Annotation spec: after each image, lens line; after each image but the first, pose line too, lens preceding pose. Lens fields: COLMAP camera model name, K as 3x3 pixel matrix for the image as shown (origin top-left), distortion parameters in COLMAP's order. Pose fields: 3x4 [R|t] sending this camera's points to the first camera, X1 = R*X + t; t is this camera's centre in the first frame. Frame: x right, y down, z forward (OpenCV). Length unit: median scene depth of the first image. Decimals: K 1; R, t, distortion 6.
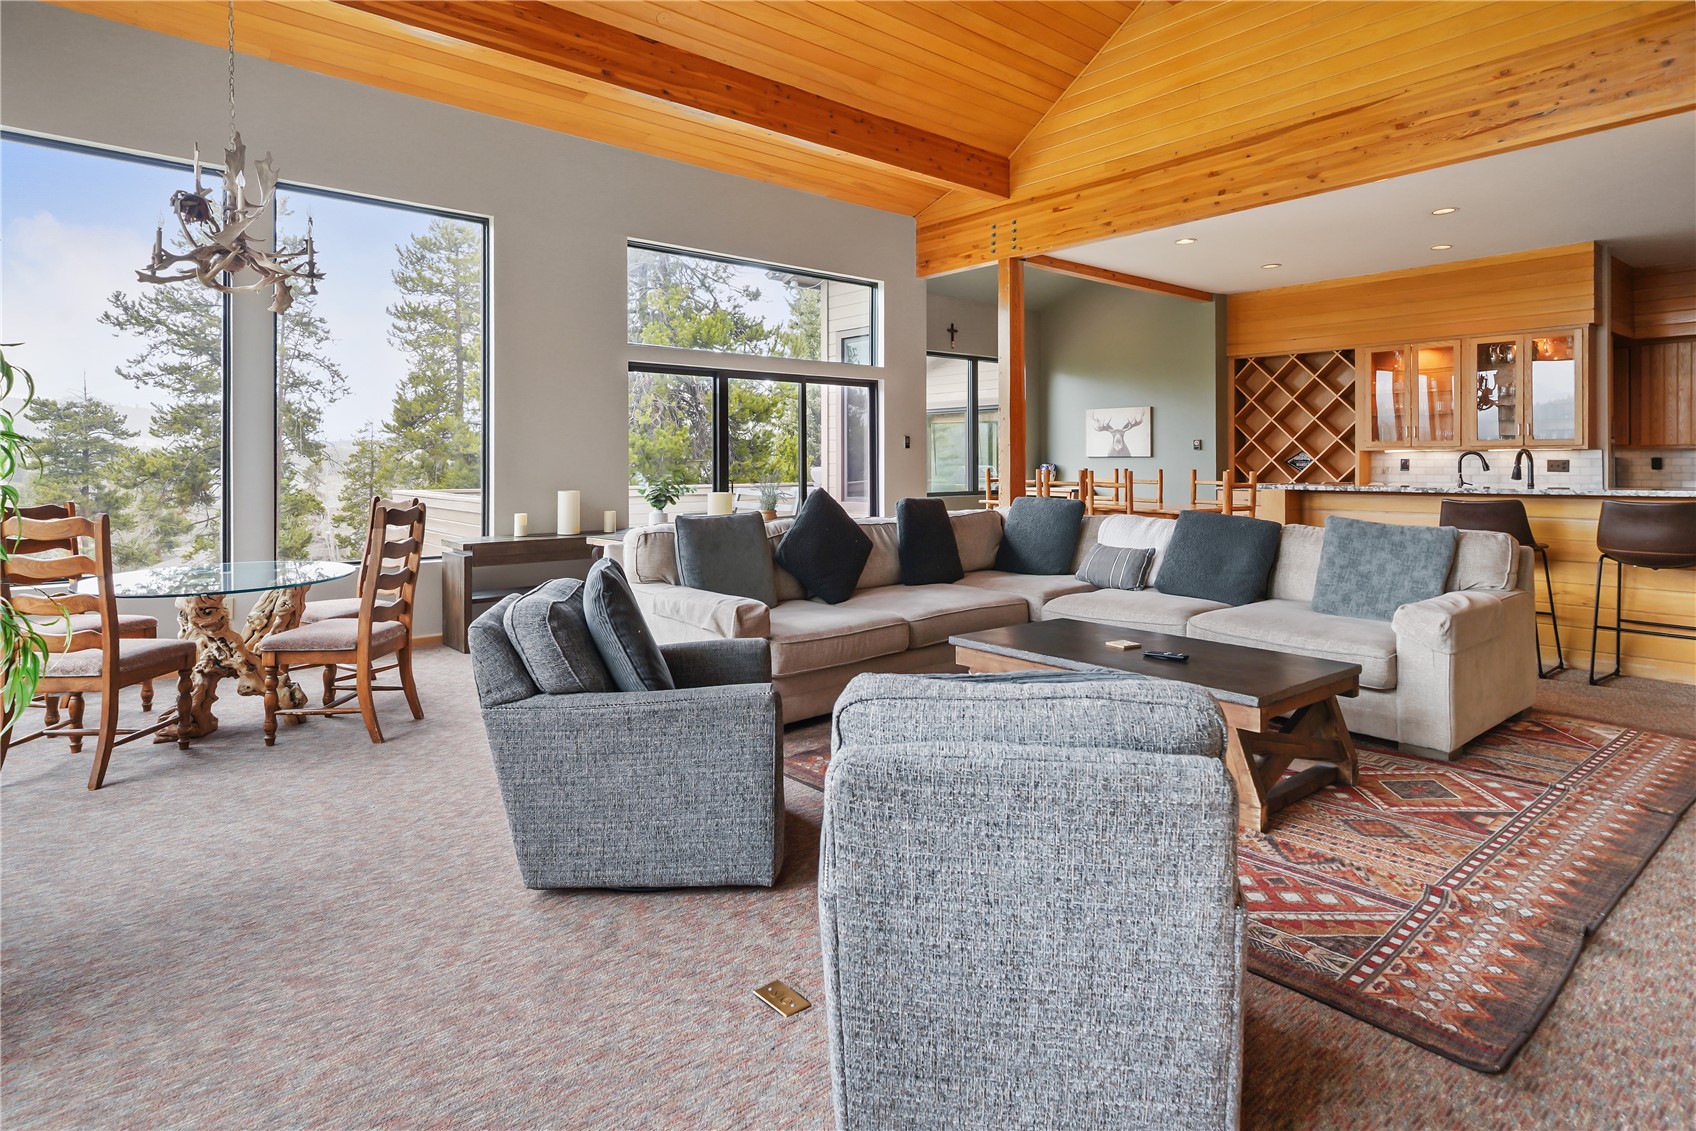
lens RADIAL K [[924.6, 0, 851.6], [0, 924.6, 457.7], [0, 0, 1]] dist [0.016593, 0.003321]
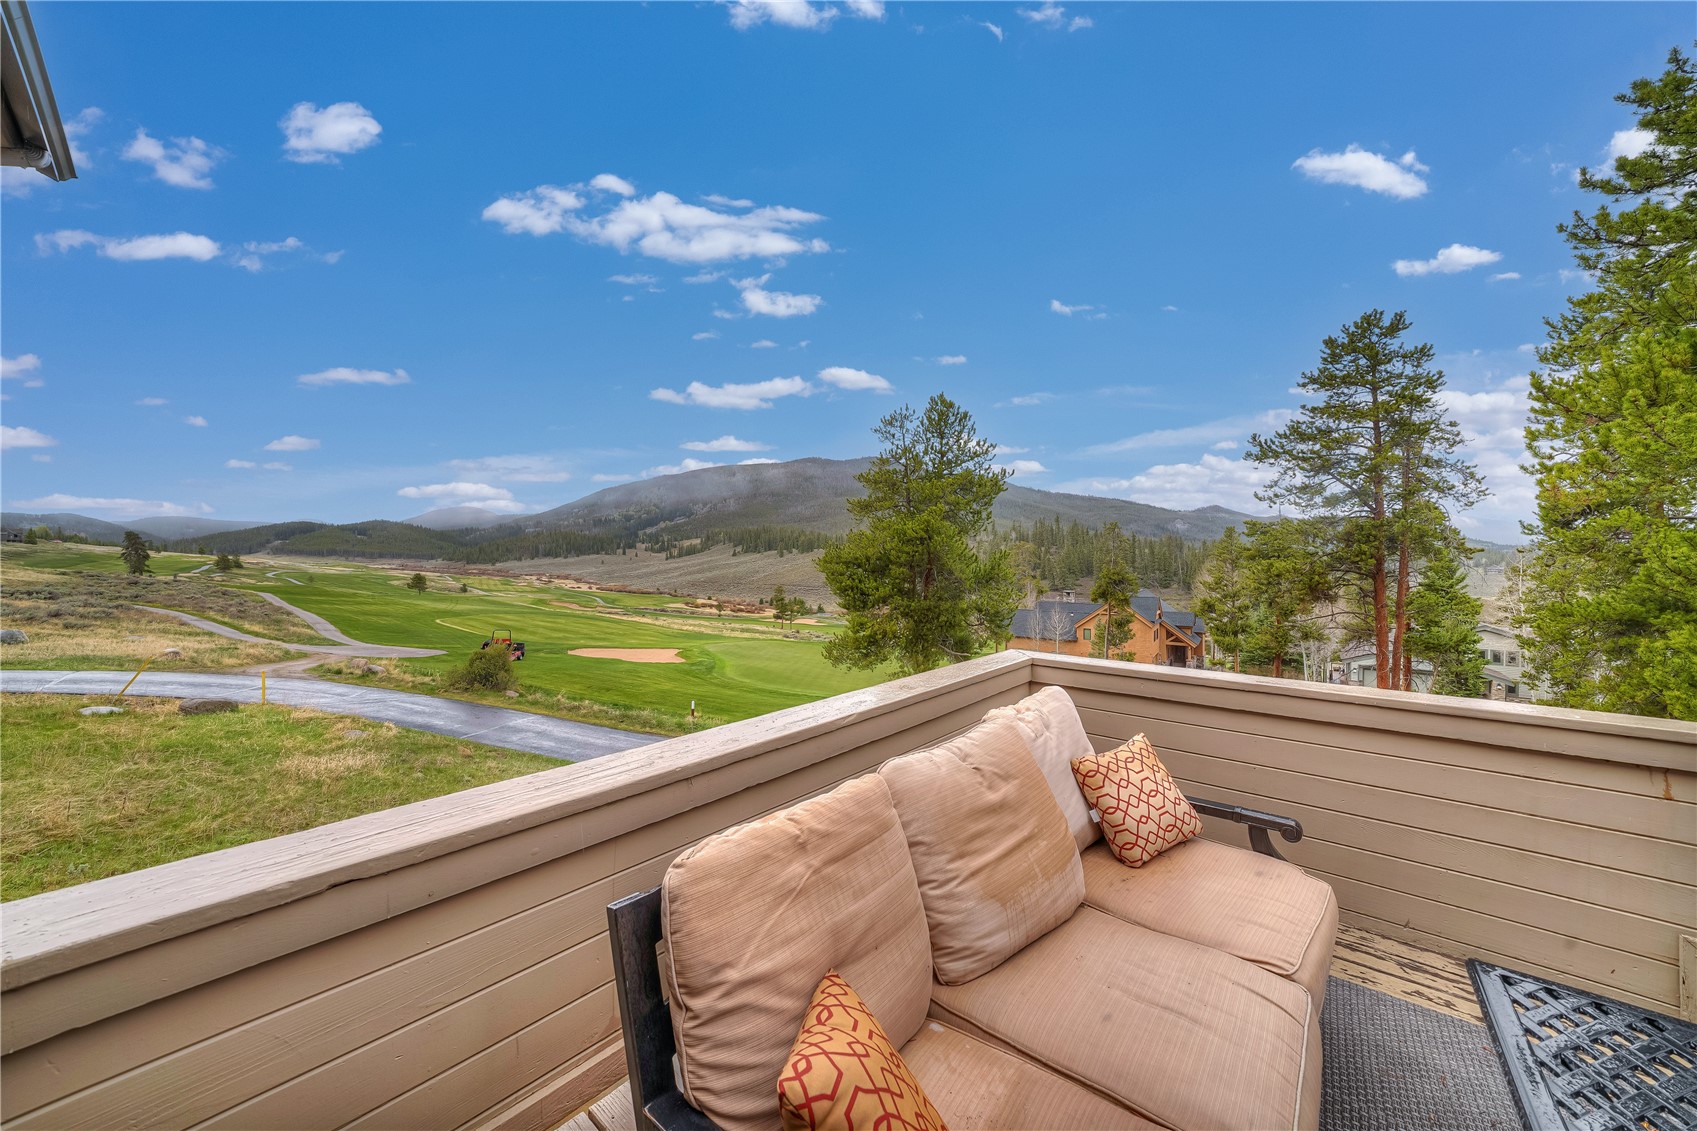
lens RADIAL K [[587.3, 0, 851.5], [0, 587.3, 560.1], [0, 0, 1]] dist [-0.026255, 0.002184]
pose [[0.139523, 0.004753, -0.990207, -0.066990], [0.000728, 0.999988, 0.004903, -0.007149], [0.990219, -0.001405, 0.139518, 0.329875]]
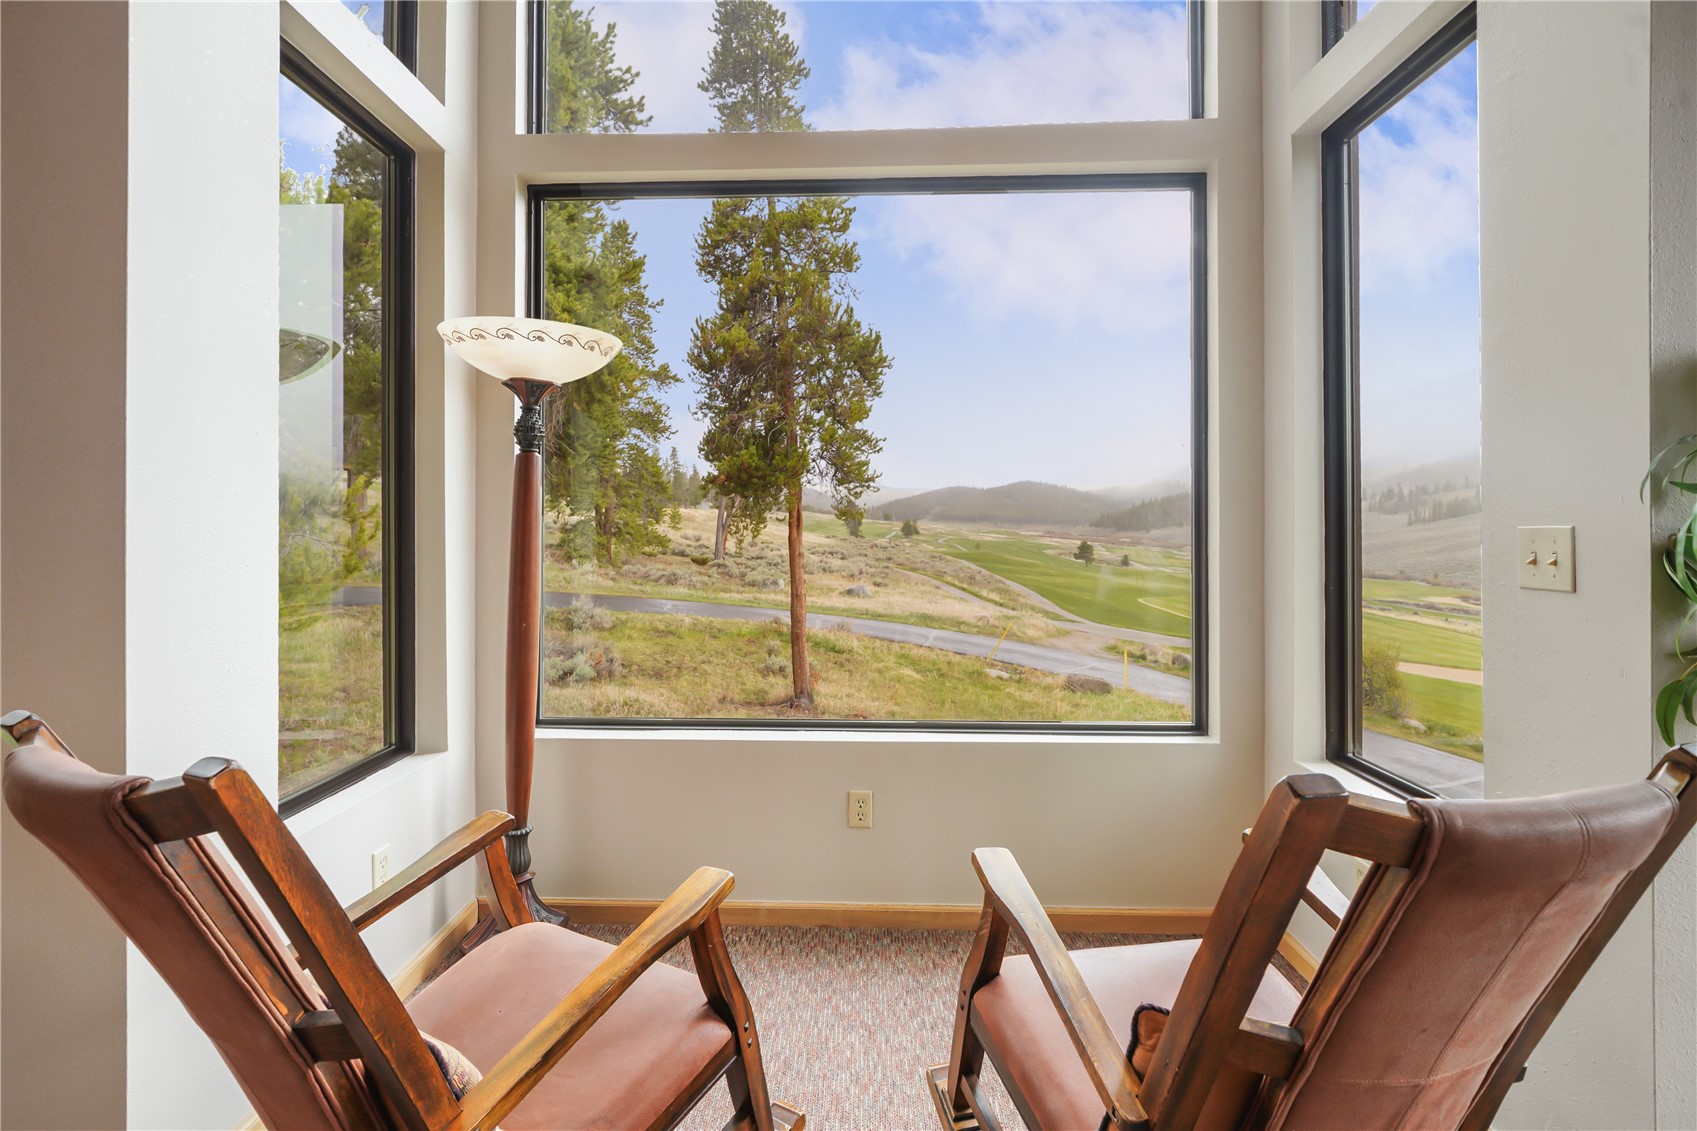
lens RADIAL K [[805.1, 0, 844.5], [0, 805.1, 530.5], [0, 0, 1]] dist [0.014097, -0.001486]
pose [[-0.668816, 0.008341, -0.743381, -0.043836], [0.005037, 0.999965, 0.006688, -0.000371], [0.743411, 0.000729, -0.668835, 0.083908]]
